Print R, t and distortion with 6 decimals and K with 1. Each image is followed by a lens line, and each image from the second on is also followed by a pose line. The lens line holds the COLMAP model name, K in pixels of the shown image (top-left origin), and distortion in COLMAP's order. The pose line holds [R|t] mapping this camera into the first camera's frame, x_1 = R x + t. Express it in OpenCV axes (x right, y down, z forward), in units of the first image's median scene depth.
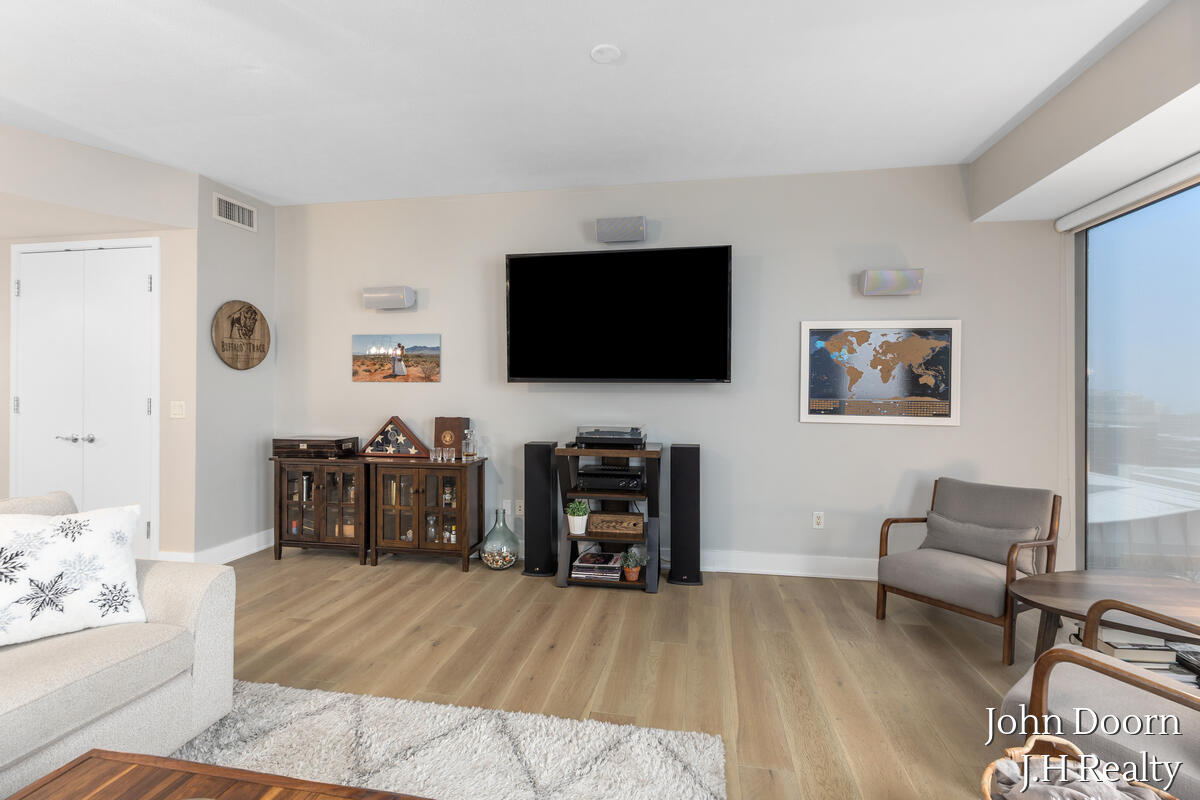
lens RADIAL K [[534.5, 0, 600.0], [0, 534.5, 400.0], [0, 0, 1]] dist [0.001865, 0.000175]
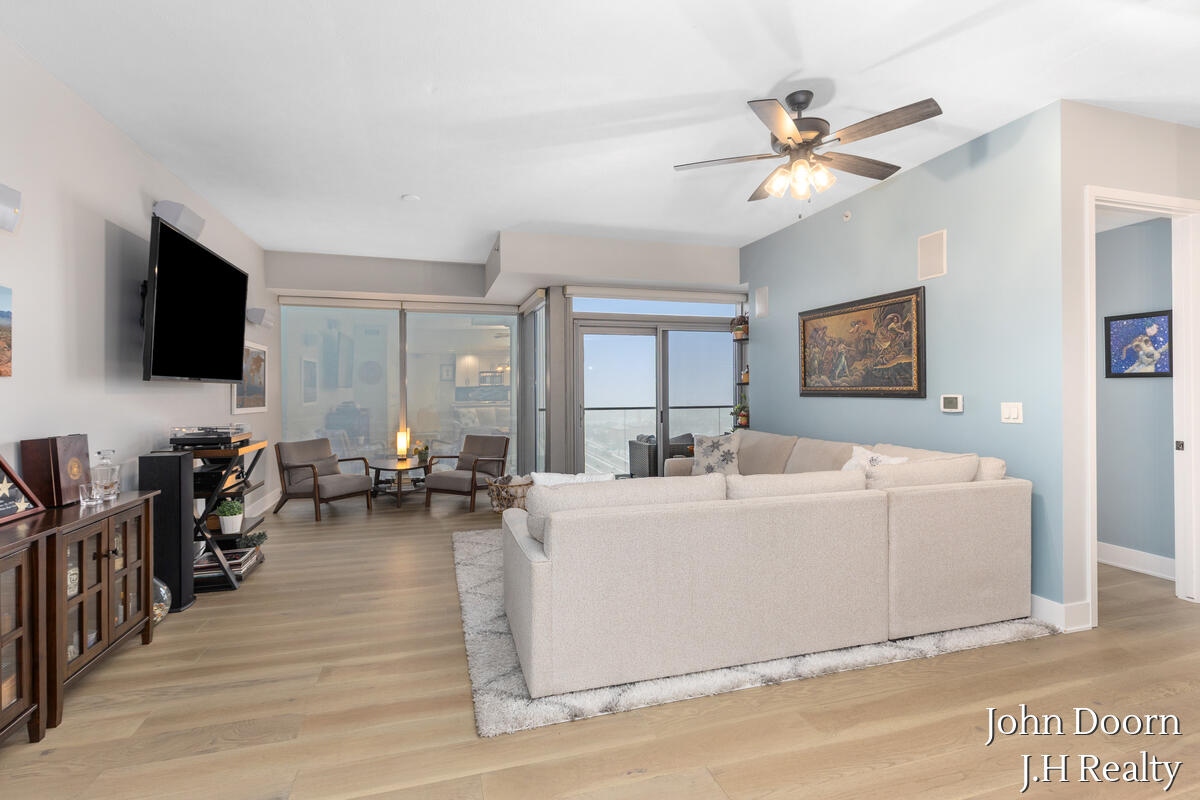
lens RADIAL K [[534.5, 0, 600.0], [0, 534.5, 400.0], [0, 0, 1]] dist [0.001865, 0.000175]
pose [[-0.477998, -0.013658, 0.878255, -1.171318], [0.000714, 0.999873, 0.015938, -0.019709], [-0.878361, 0.008246, -0.477927, 0.799598]]
